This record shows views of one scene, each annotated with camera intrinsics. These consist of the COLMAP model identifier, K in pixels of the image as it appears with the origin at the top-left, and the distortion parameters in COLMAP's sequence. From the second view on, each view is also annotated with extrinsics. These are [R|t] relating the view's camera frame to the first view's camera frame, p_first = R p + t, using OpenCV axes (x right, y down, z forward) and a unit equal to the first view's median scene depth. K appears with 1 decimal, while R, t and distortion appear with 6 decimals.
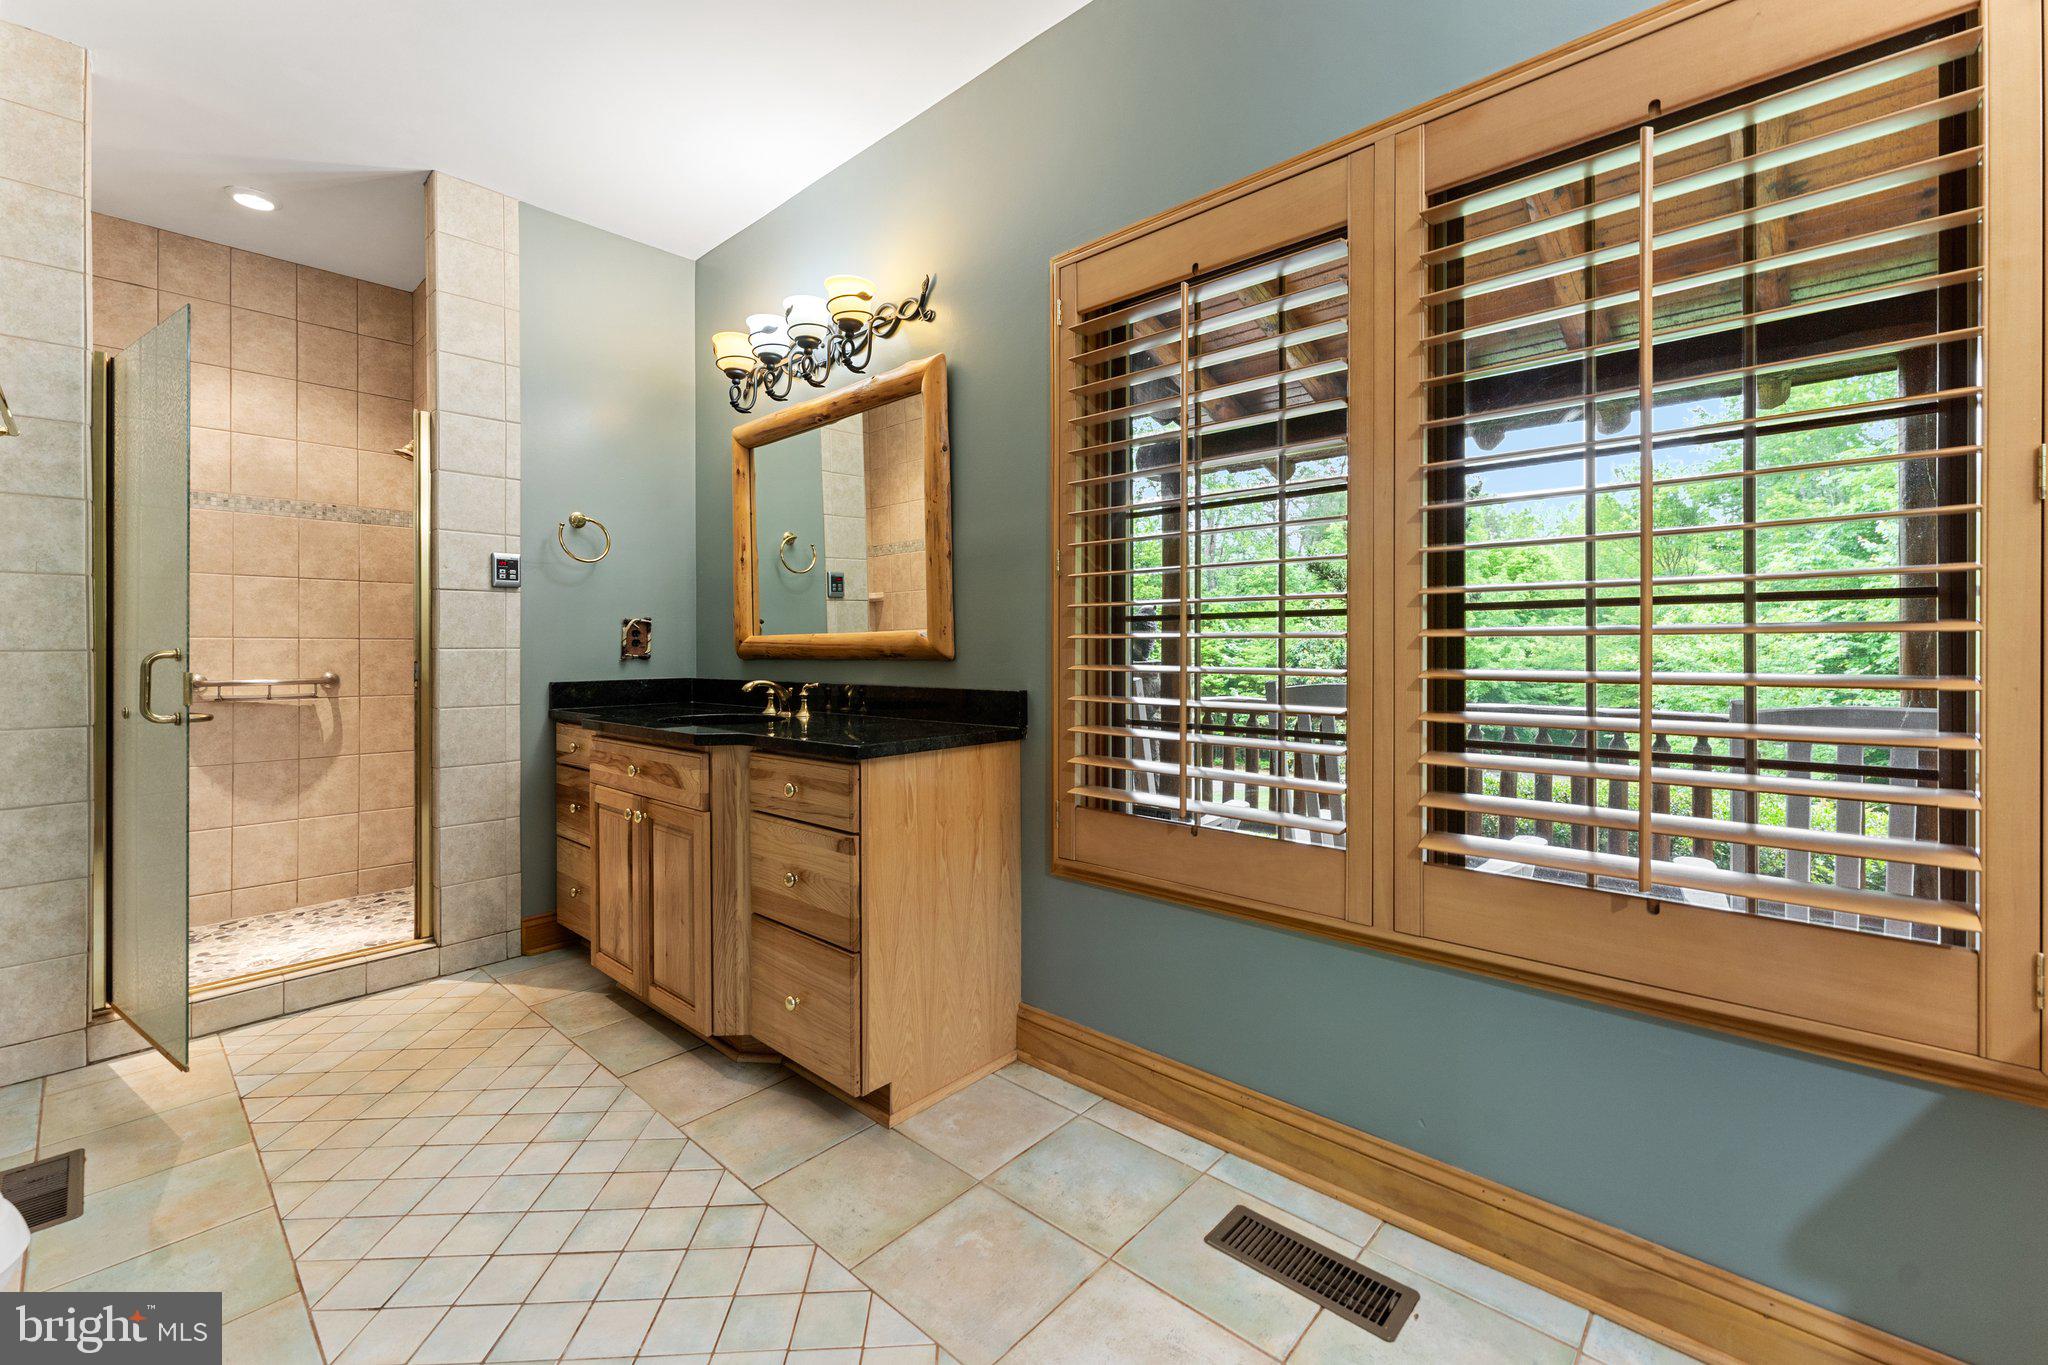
lens RADIAL K [[838.4, 0, 1014.0], [0, 838.4, 652.0], [0, 0, 1]] dist [0.002577, -0.000583]
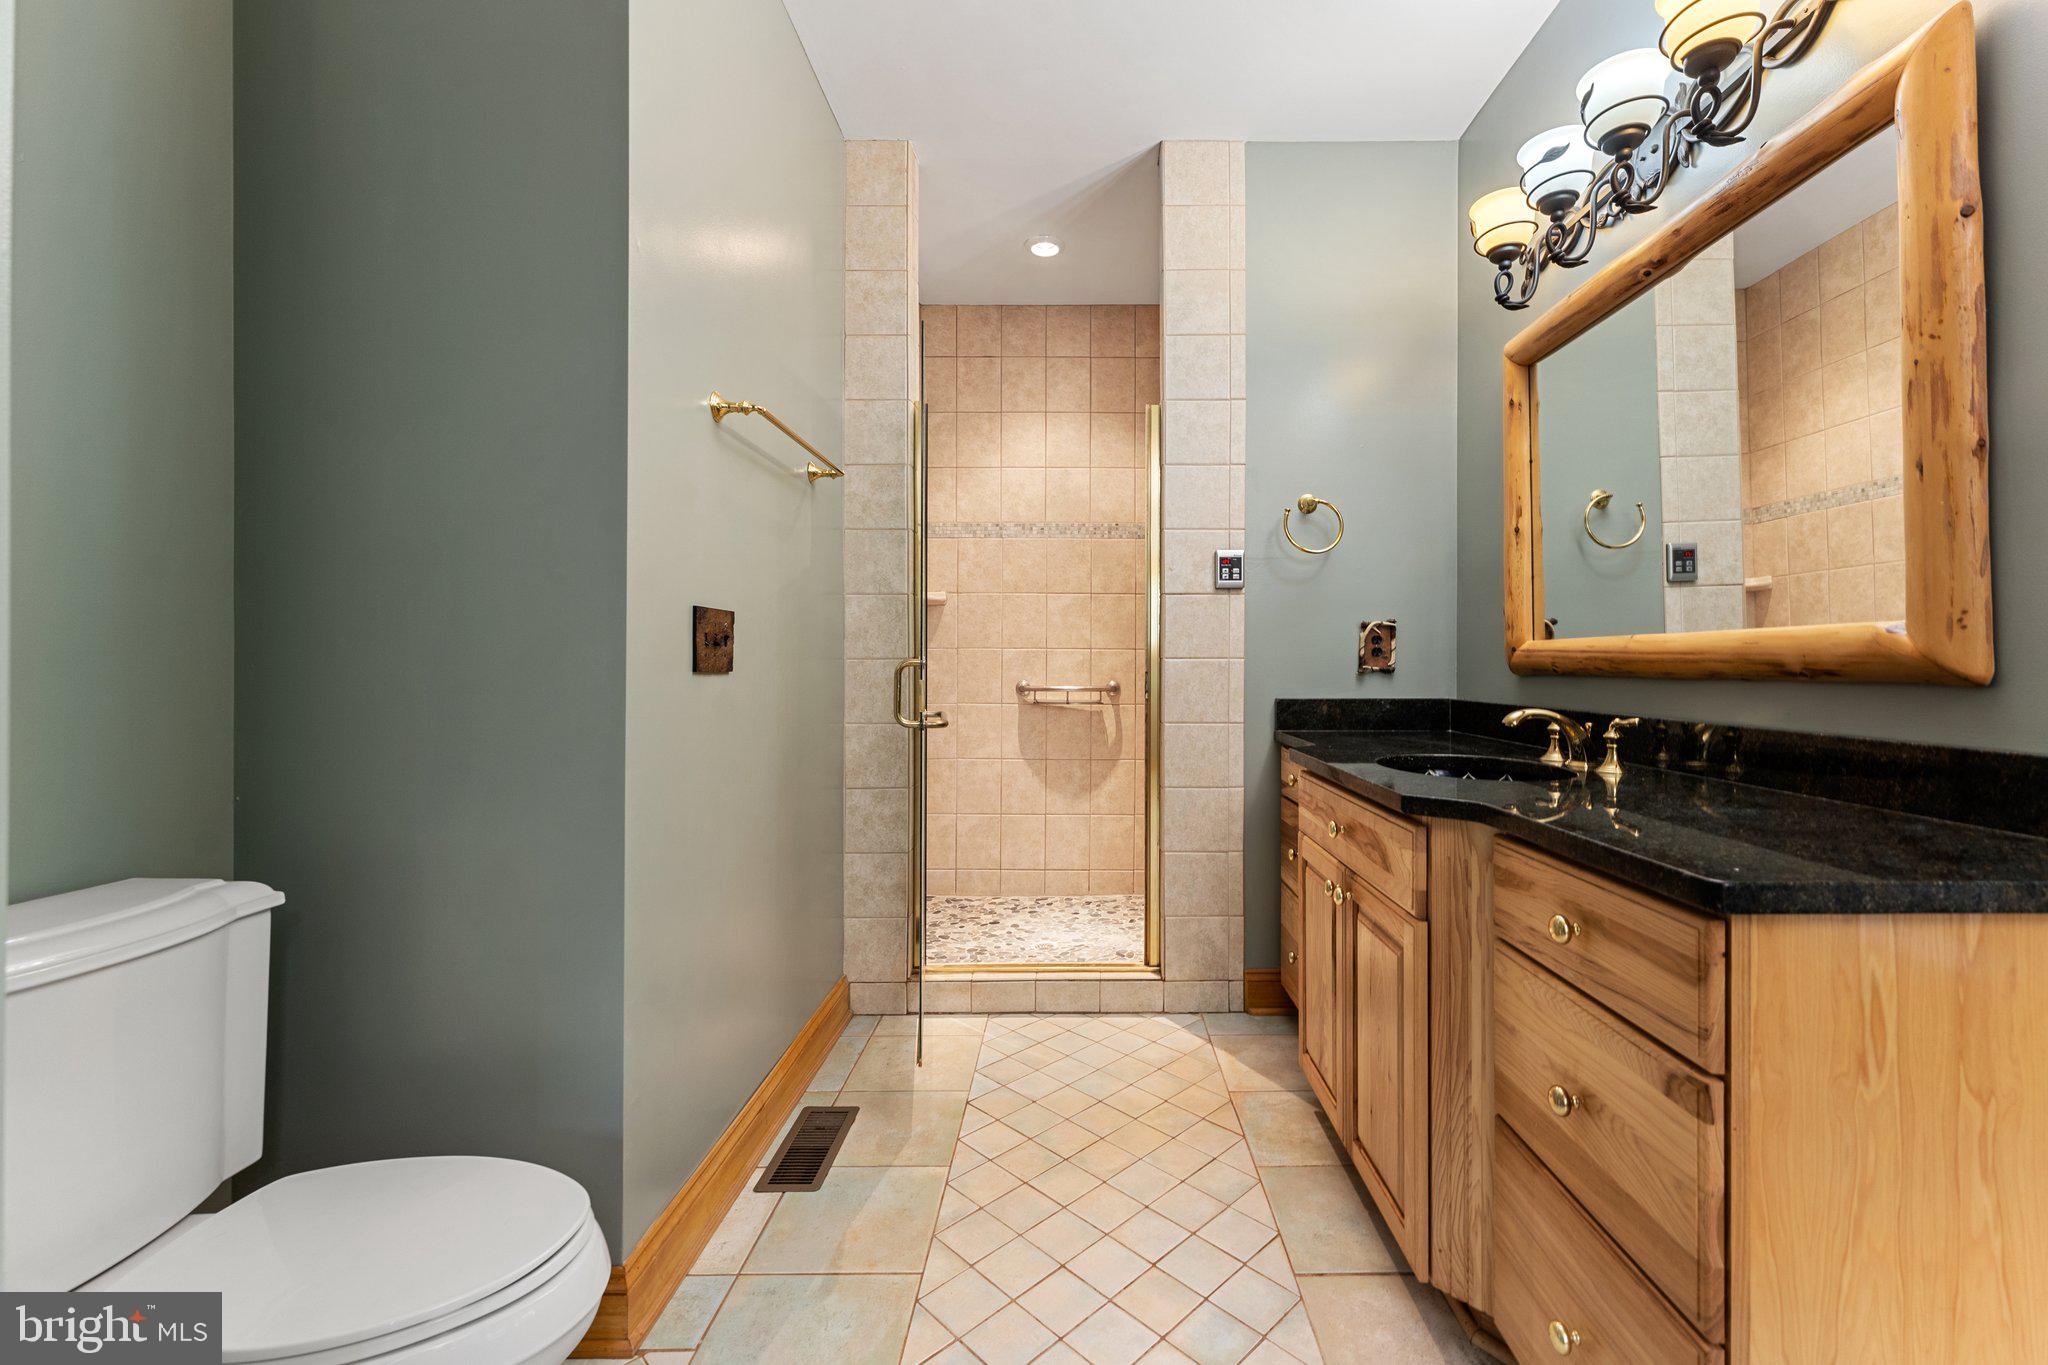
lens RADIAL K [[838.4, 0, 1089.0], [0, 838.4, 662.0], [0, 0, 1]] dist [0.002577, -0.000583]
pose [[0.674113, 0.005085, -0.738611, -0.059037], [-0.007161, 0.999974, 0.000349, 0.000222], [0.738593, 0.005053, 0.674132, 0.315658]]
